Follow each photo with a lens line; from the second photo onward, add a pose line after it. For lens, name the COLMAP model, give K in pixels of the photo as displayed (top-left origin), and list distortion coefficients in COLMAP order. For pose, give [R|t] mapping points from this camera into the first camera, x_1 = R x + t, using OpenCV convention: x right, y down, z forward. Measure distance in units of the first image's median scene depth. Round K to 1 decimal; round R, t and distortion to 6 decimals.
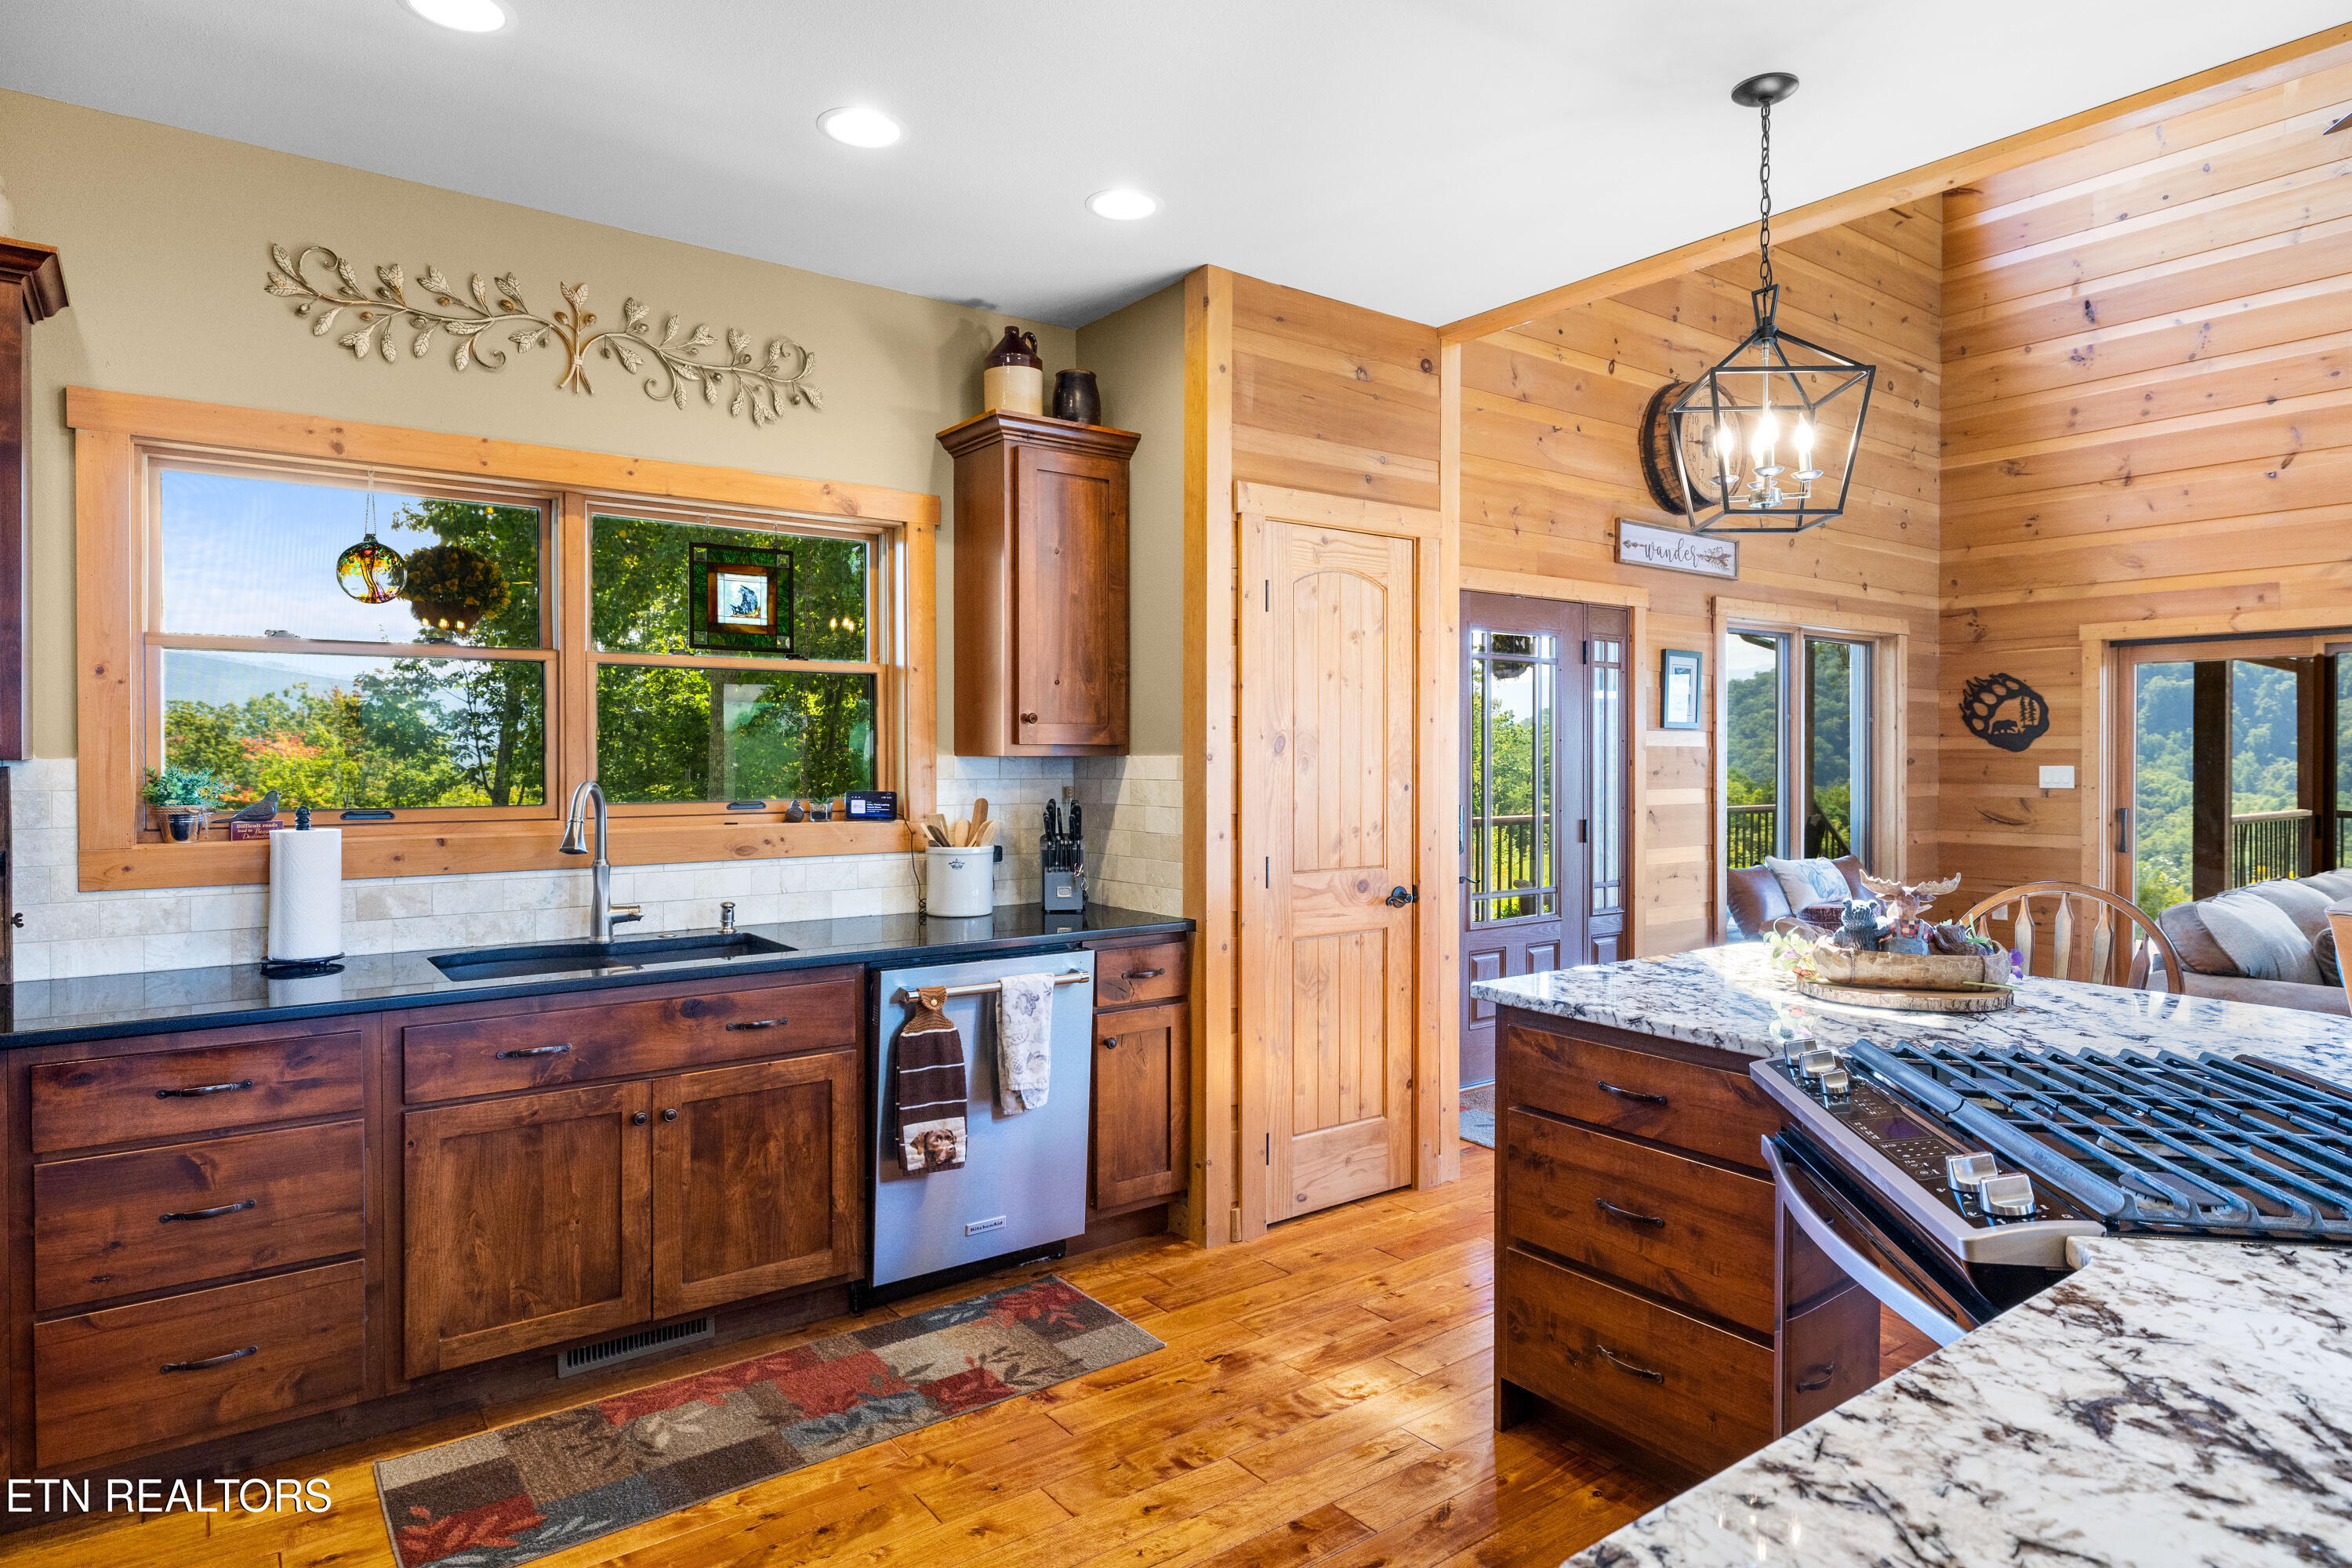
lens RADIAL K [[1325.7, 0, 1176.0], [0, 1325.7, 784.0], [0, 0, 1]] dist [-0.003378, -0.000442]
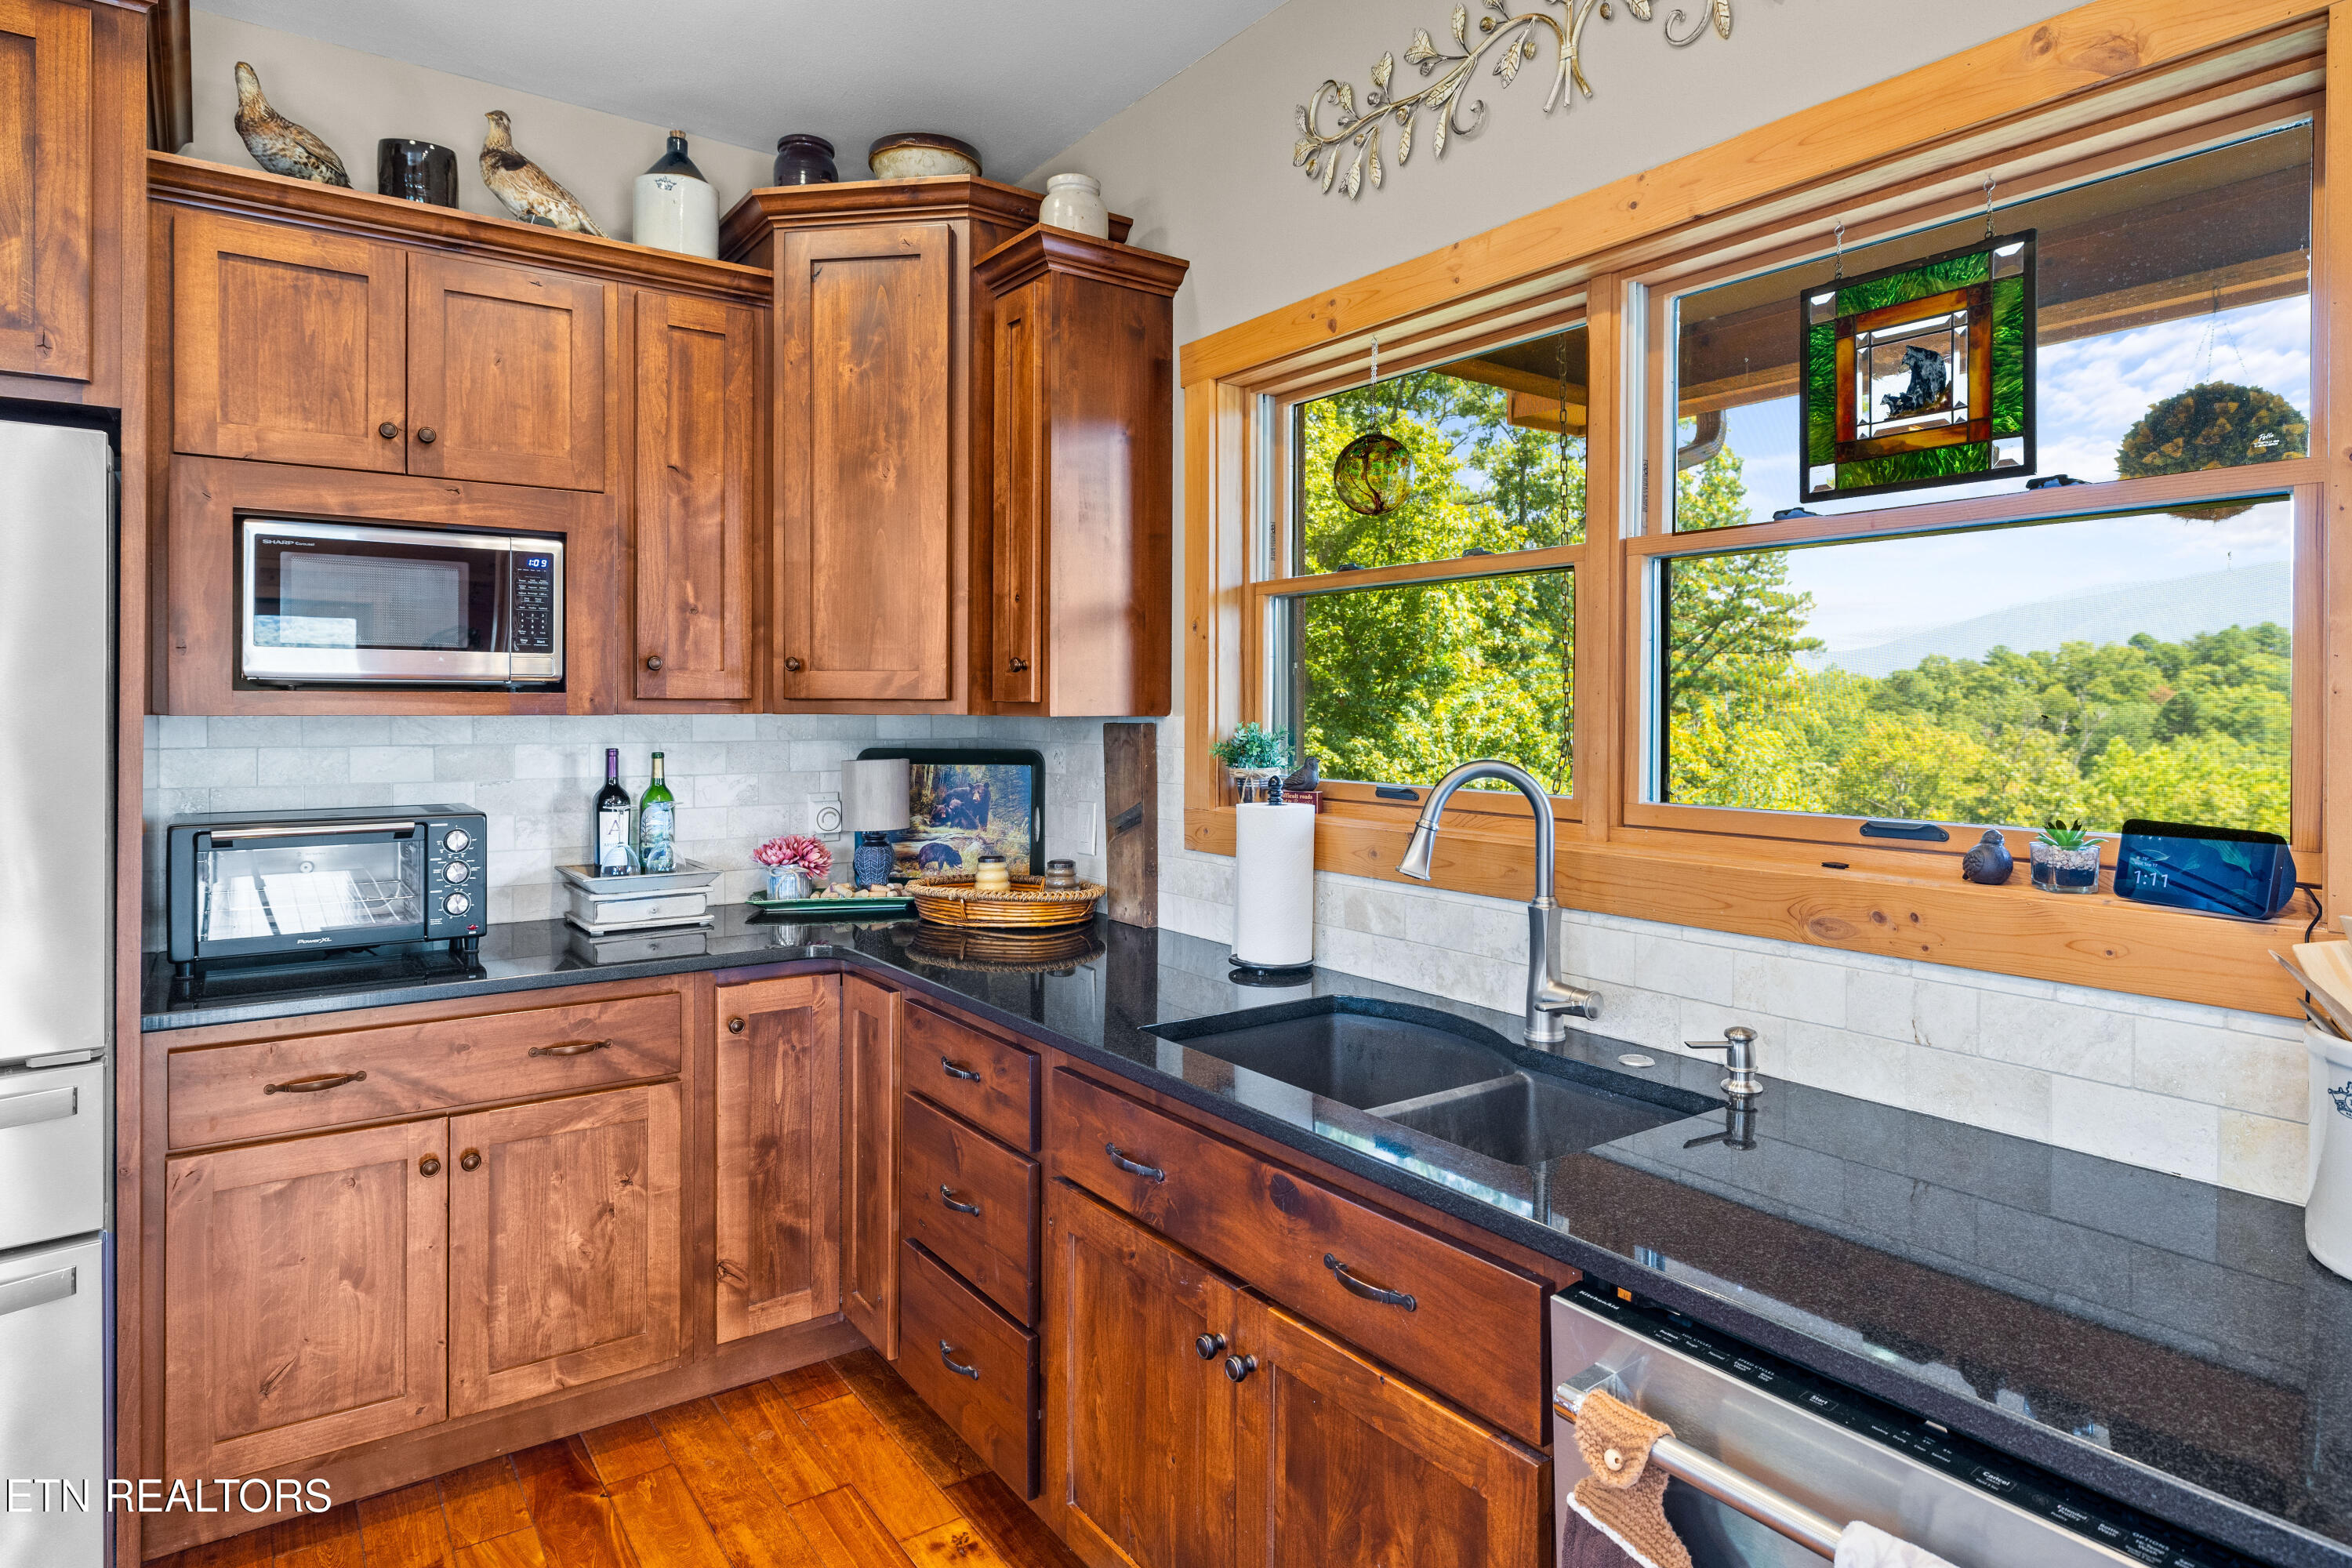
lens RADIAL K [[1325.6, 0, 1180.5], [0, 1325.6, 713.2], [0, 0, 1]] dist [-0.001351, -0.000298]
pose [[-0.016484, 0.006300, -0.999844, 0.159699], [-0.023529, 0.999701, 0.006687, -0.025441], [0.999587, 0.023636, -0.016331, 0.921412]]
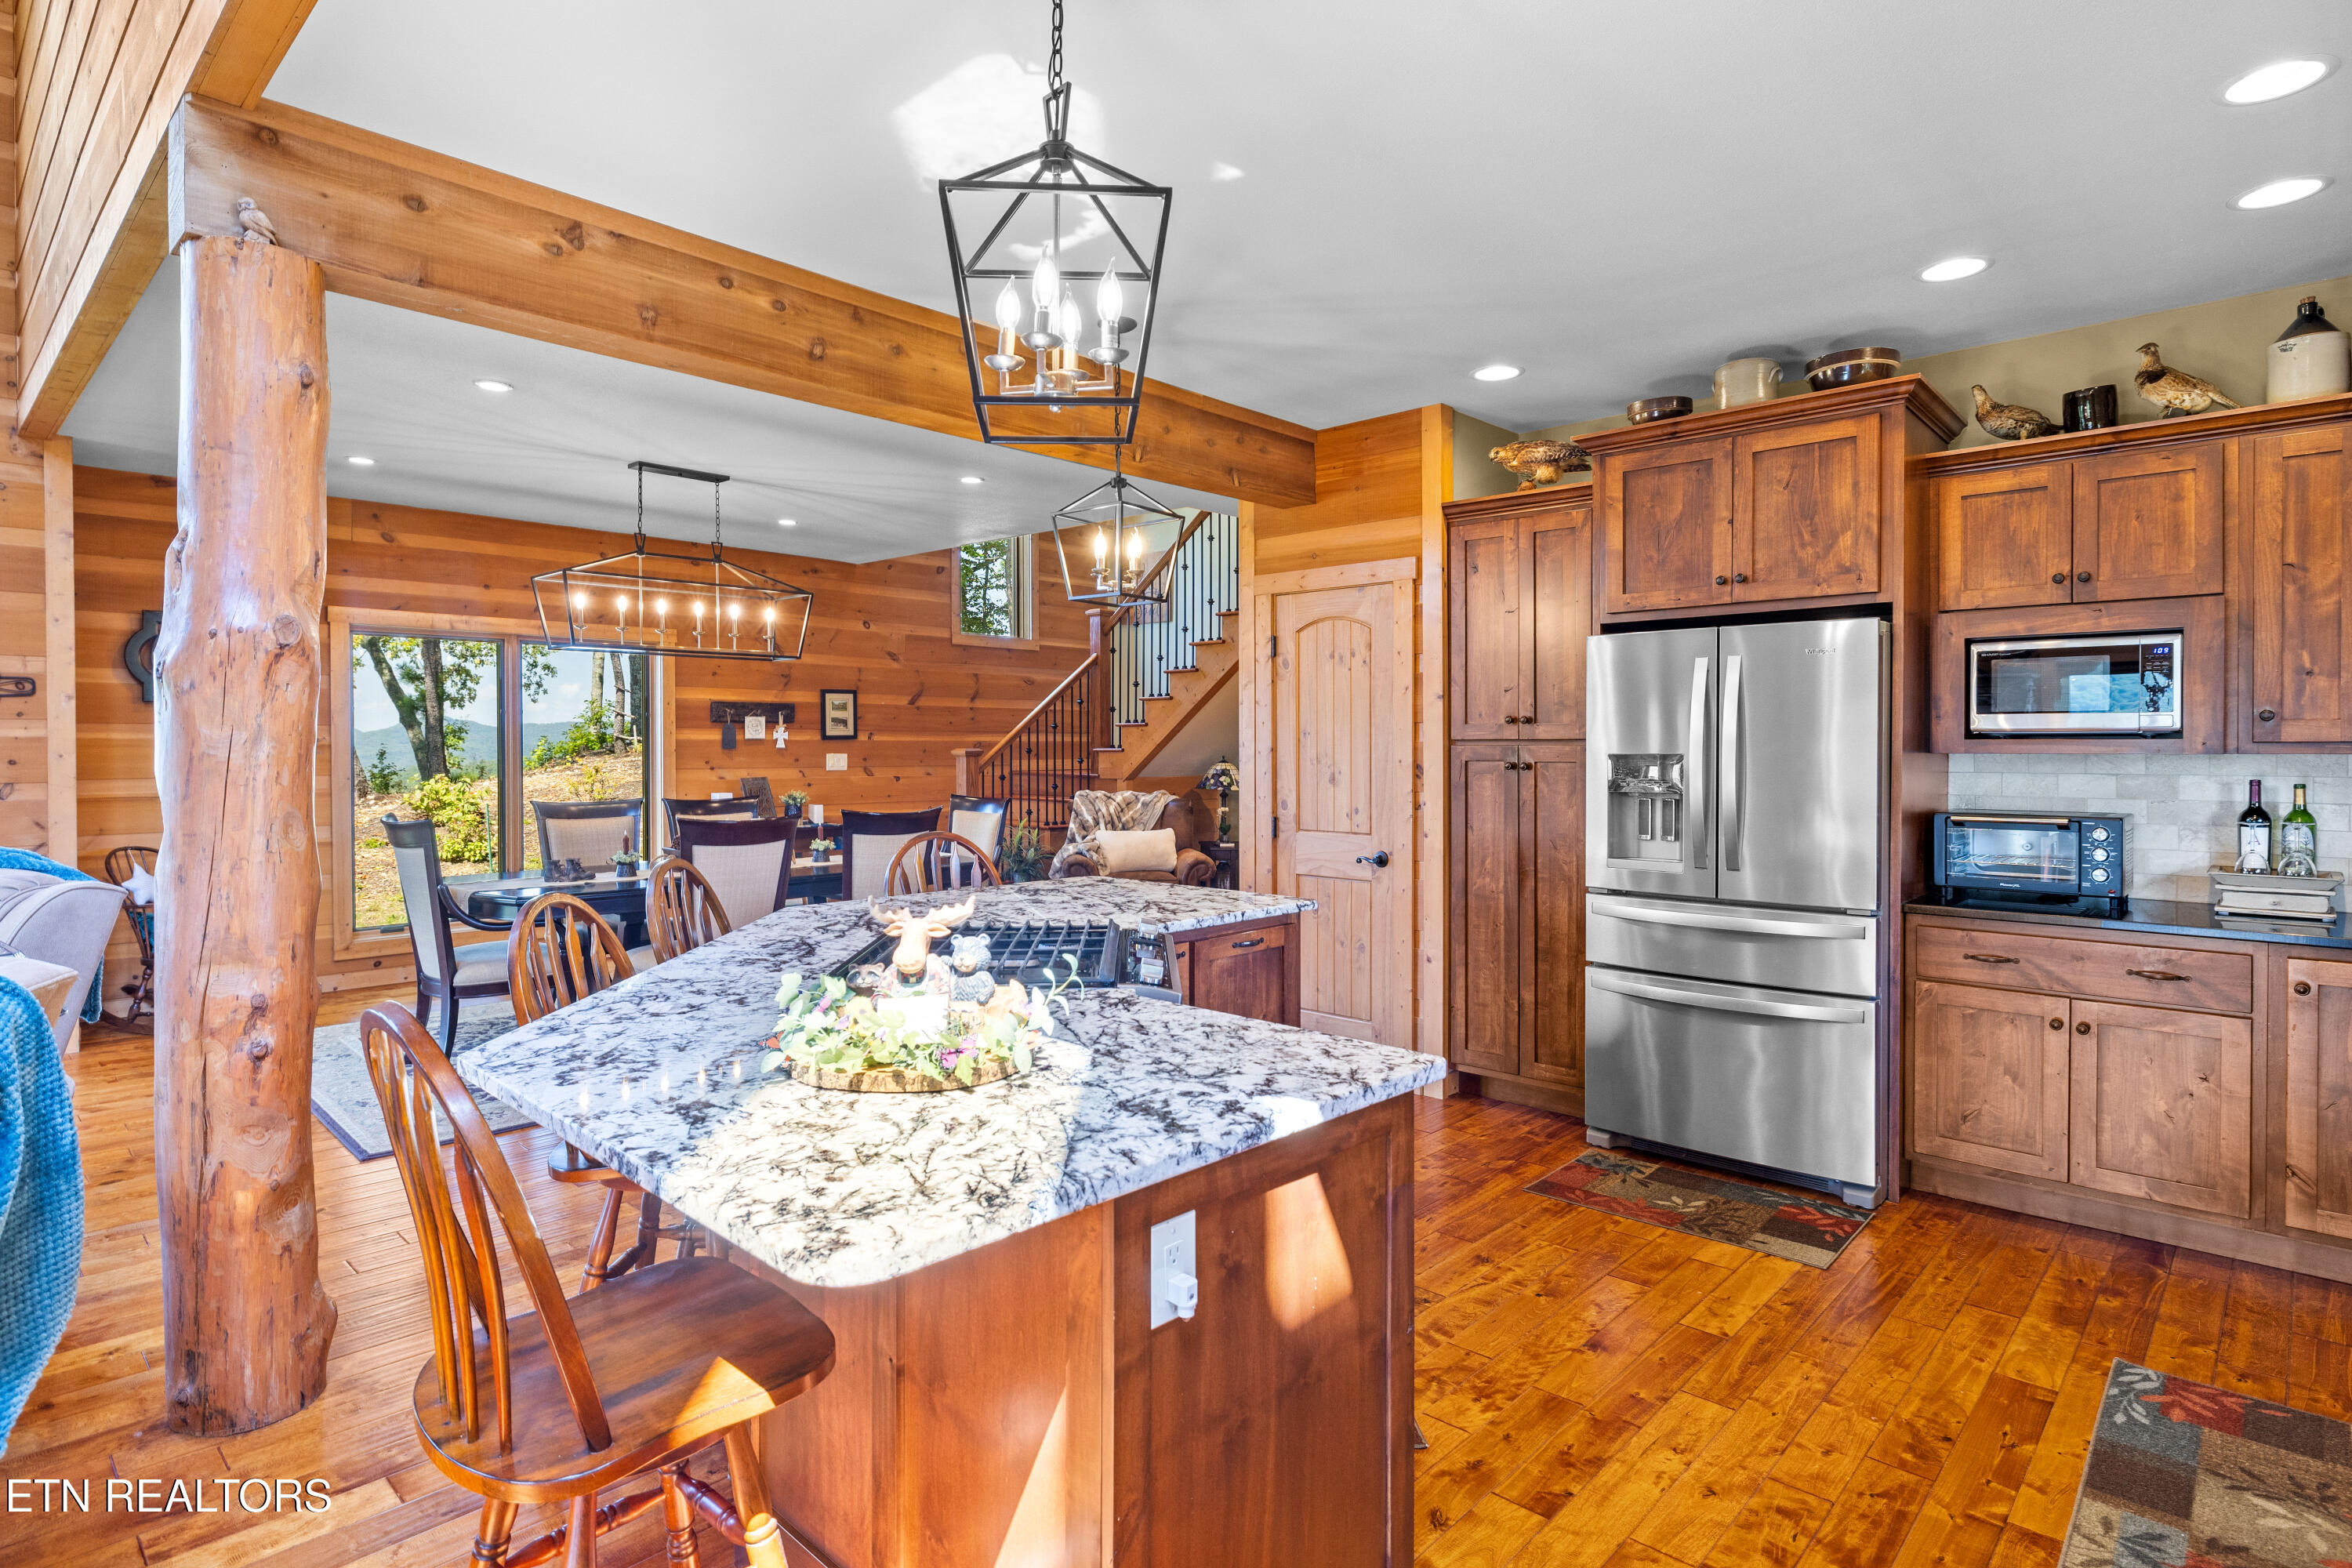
lens RADIAL K [[1203.9, 0, 1241.8], [0, 1203.9, 750.8], [0, 0, 1]] dist [-0.001151, -0.000207]
pose [[-0.975218, 0.001874, -0.221239, 0.382974], [-0.003417, 0.999717, 0.023529, -0.034421], [0.221221, 0.023702, -0.974936, 1.352771]]
